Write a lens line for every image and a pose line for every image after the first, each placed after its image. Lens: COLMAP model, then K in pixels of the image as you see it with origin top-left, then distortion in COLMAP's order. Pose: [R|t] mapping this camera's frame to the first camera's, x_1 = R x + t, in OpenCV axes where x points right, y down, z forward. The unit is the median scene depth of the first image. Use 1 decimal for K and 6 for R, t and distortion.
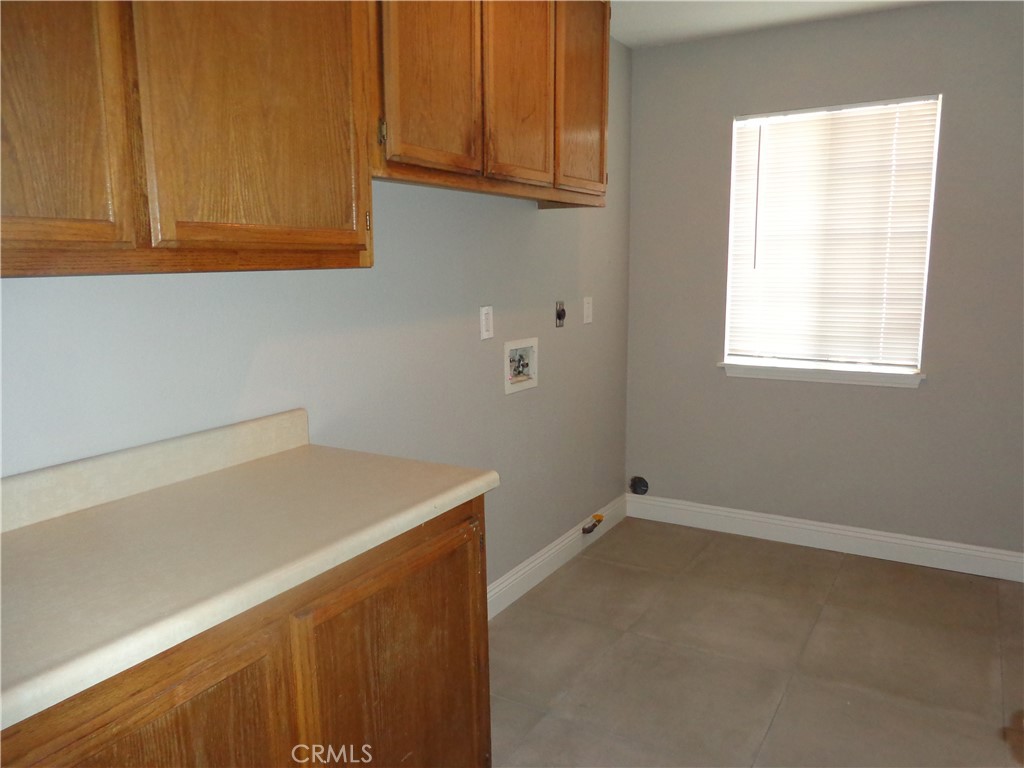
lens RADIAL K [[759.2, 0, 512.7], [0, 759.2, 384.2], [0, 0, 1]] dist [-0.007234, -0.000821]
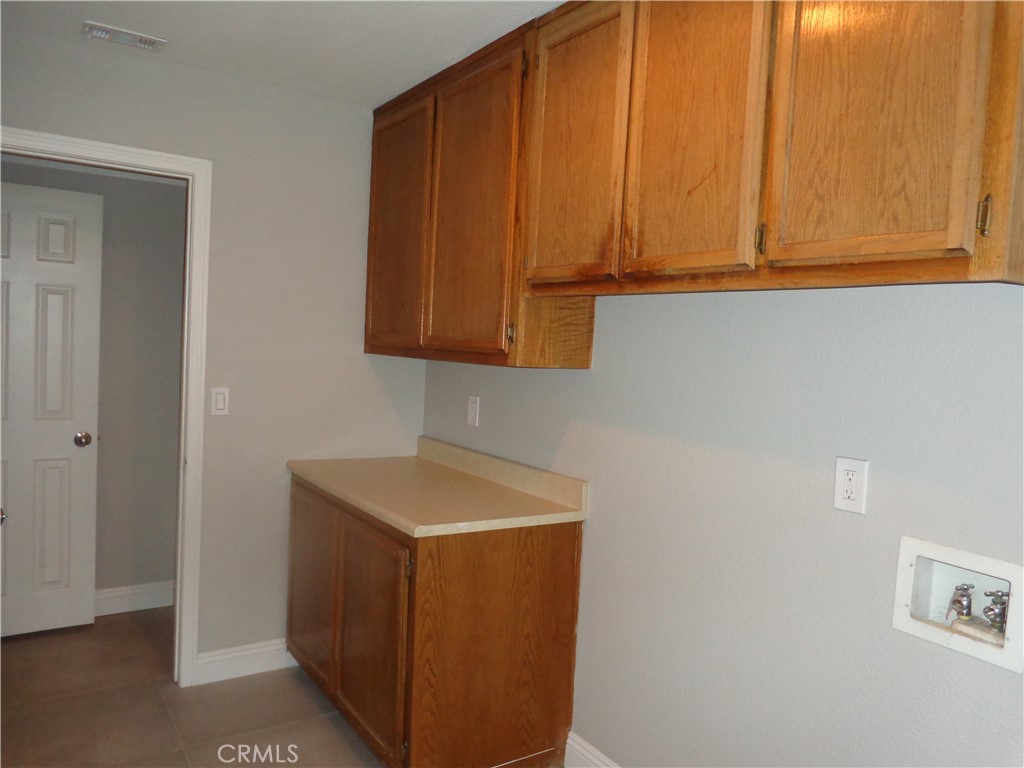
lens RADIAL K [[759.2, 0, 512.4], [0, 759.2, 385.2], [0, 0, 1]] dist [-0.007234, -0.000821]
pose [[-0.429644, 0.033930, -0.902361, 0.895642], [-0.192270, 0.972941, 0.128130, -0.262607], [0.882291, 0.228547, -0.411495, 1.393824]]
